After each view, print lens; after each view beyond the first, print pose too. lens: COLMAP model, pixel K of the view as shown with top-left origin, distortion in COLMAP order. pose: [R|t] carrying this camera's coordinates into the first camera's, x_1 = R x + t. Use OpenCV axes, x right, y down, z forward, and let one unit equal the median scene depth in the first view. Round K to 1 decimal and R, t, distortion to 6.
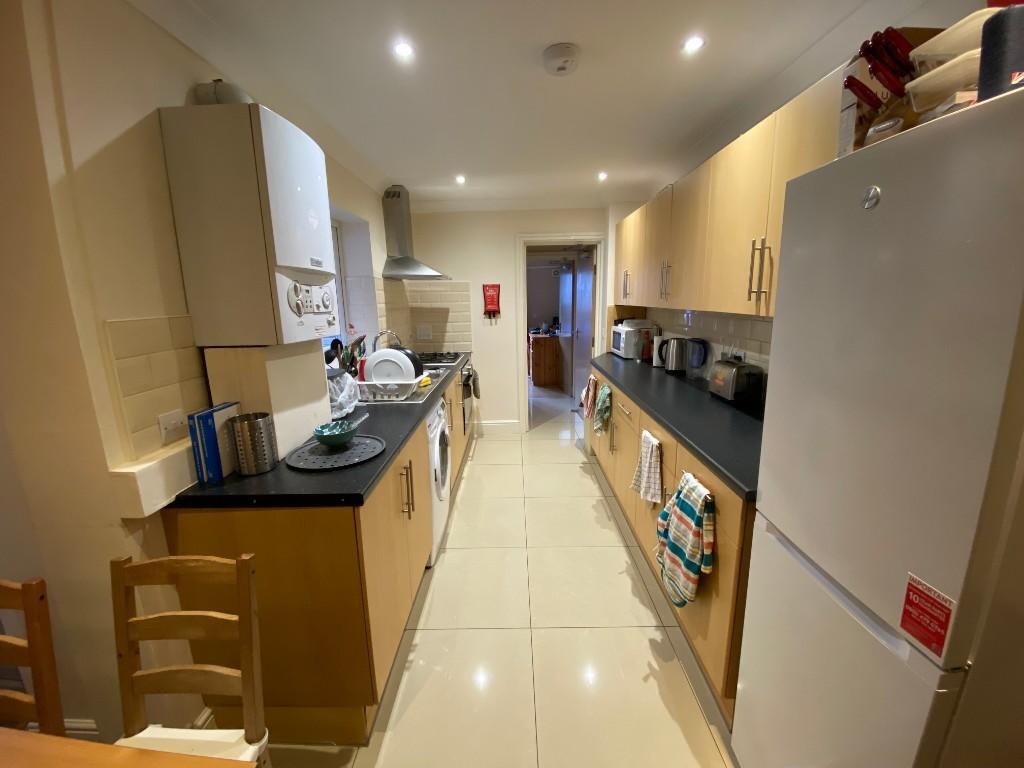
lens RADIAL K [[412.1, 0, 513.3], [0, 412.1, 378.8], [0, 0, 1]] dist [0.030414, -0.028658]
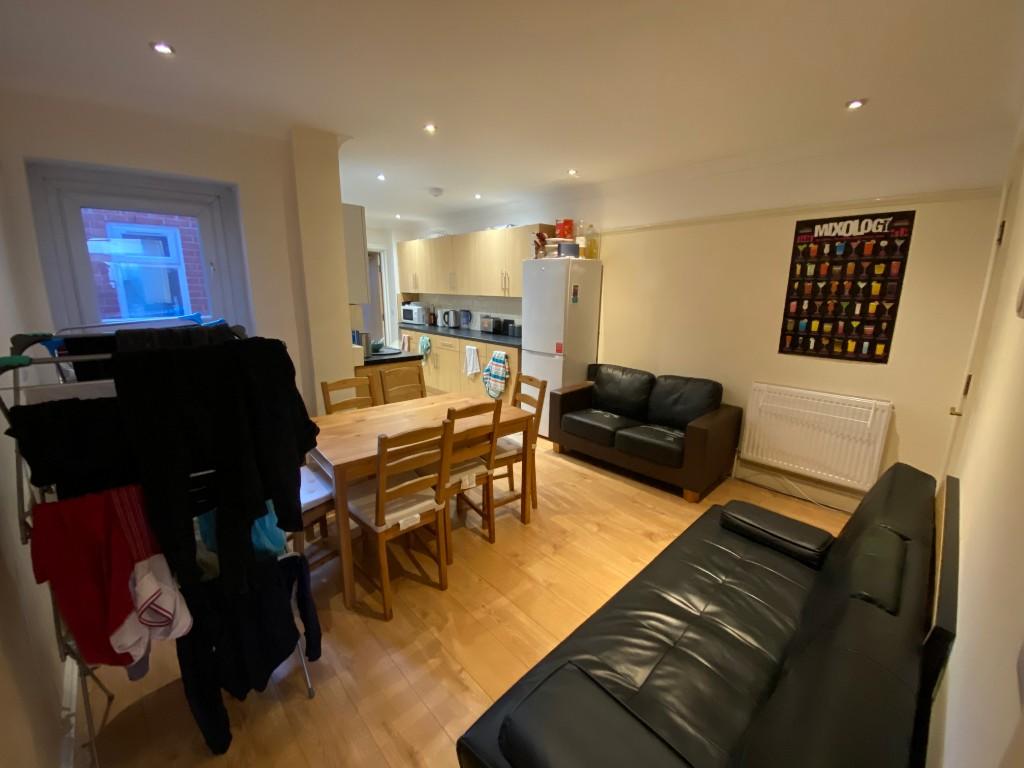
lens RADIAL K [[412.1, 0, 513.3], [0, 412.1, 378.8], [0, 0, 1]] dist [0.030414, -0.028658]
pose [[0.720818, -0.119661, 0.682717, -0.771649], [0.107224, 0.992378, 0.060728, 0.135845], [-0.684780, 0.029430, 0.728155, -0.614483]]
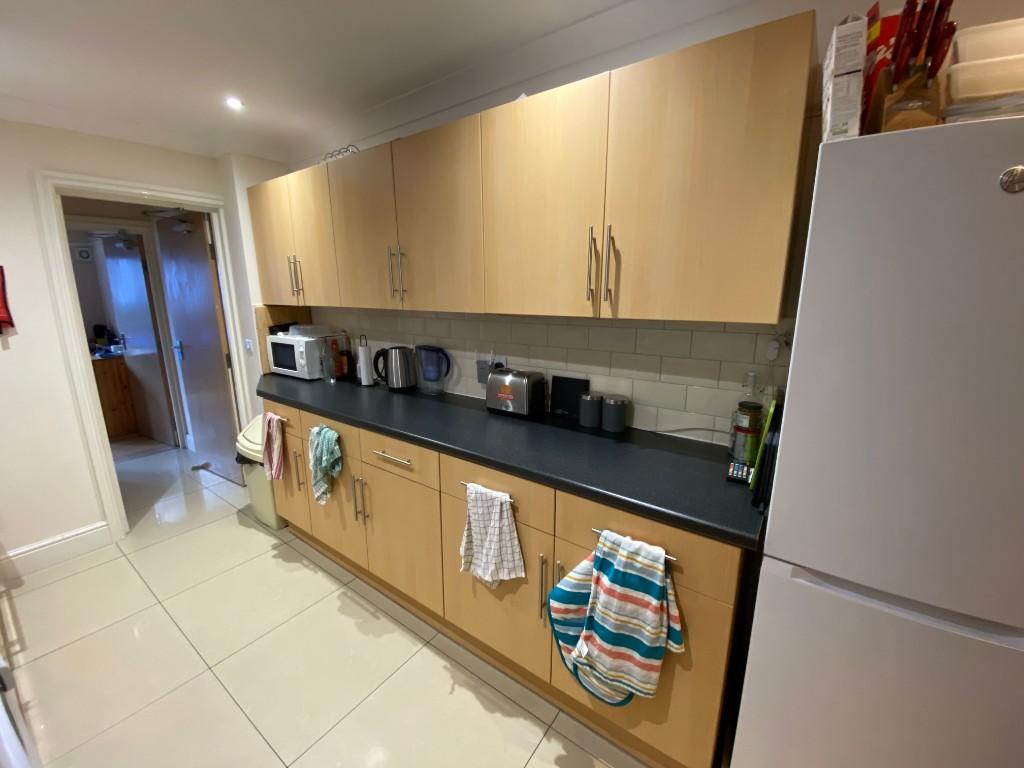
lens RADIAL K [[412.1, 0, 513.3], [0, 412.1, 378.8], [0, 0, 1]] dist [0.030414, -0.028658]
pose [[0.576500, -0.150243, 0.803165, -0.123082], [0.147842, 0.985906, 0.078309, -0.066897], [-0.803611, 0.073597, 0.590587, 0.352185]]
